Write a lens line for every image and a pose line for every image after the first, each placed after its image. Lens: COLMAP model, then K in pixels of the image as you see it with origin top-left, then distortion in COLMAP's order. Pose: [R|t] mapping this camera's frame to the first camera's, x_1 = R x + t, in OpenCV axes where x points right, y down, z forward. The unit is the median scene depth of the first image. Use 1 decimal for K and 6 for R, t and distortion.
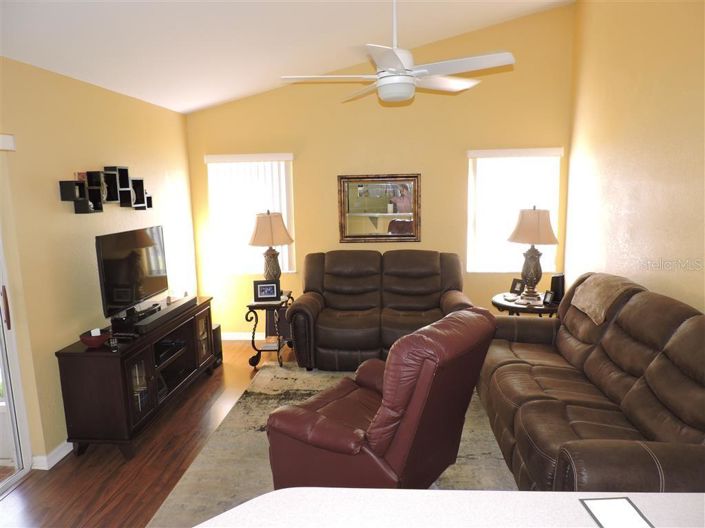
lens RADIAL K [[500.5, 0, 352.5], [0, 500.5, 264.0], [0, 0, 1]] dist [-0.016572, -0.001590]
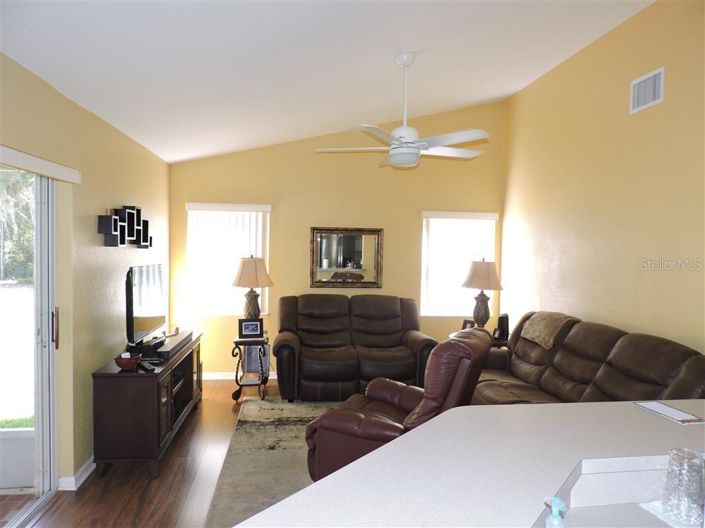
lens RADIAL K [[500.5, 0, 352.5], [0, 500.5, 264.0], [0, 0, 1]] dist [-0.016572, -0.001590]
pose [[0.979657, 0.032998, 0.197947, -0.181386], [-0.008656, 0.992419, -0.122598, 0.047811], [-0.200492, 0.118391, 0.972516, -0.112770]]
